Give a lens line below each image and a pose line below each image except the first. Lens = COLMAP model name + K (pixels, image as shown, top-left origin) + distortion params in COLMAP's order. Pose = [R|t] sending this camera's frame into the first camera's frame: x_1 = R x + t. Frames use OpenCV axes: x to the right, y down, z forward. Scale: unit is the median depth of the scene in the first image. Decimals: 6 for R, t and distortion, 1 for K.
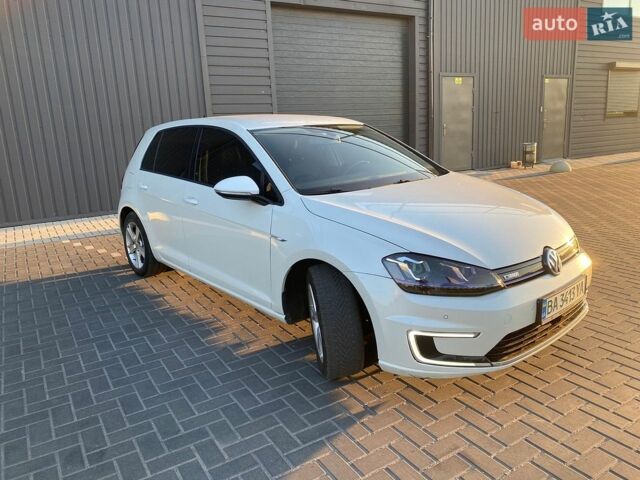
lens RADIAL K [[487.0, 0, 321.4], [0, 487.0, 245.8], [0, 0, 1]] dist [0.003123, -0.002991]
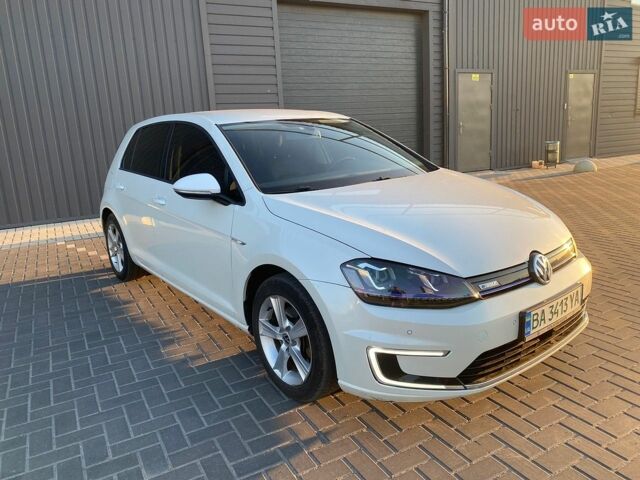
lens RADIAL K [[492.3, 0, 320.0], [0, 492.3, 240.0], [0, 0, 1]] dist [0.001078, 0.003522]
pose [[0.998631, 0.003380, -0.052205, 0.105139], [-0.004277, 0.999845, -0.017087, -0.002107], [0.052139, 0.017287, 0.998490, 0.081918]]
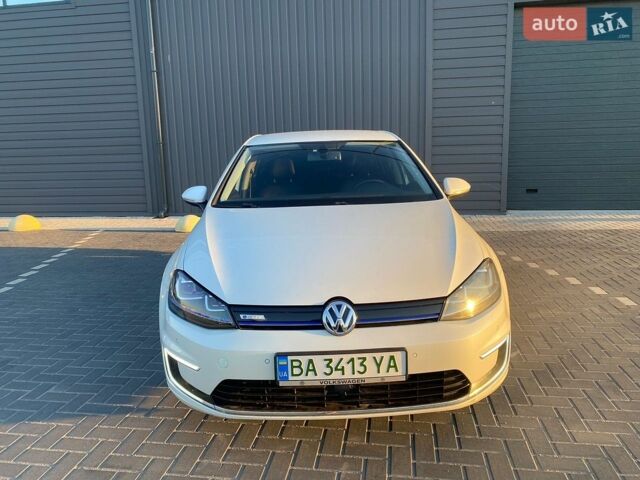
lens RADIAL K [[487.0, 0, 321.4], [0, 487.0, 245.8], [0, 0, 1]] dist [0.003123, -0.002991]
pose [[0.759161, 0.144397, -0.634685, 0.790564], [-0.158346, 0.986760, 0.035096, -0.088879], [0.631349, 0.073857, 0.771974, 0.309567]]
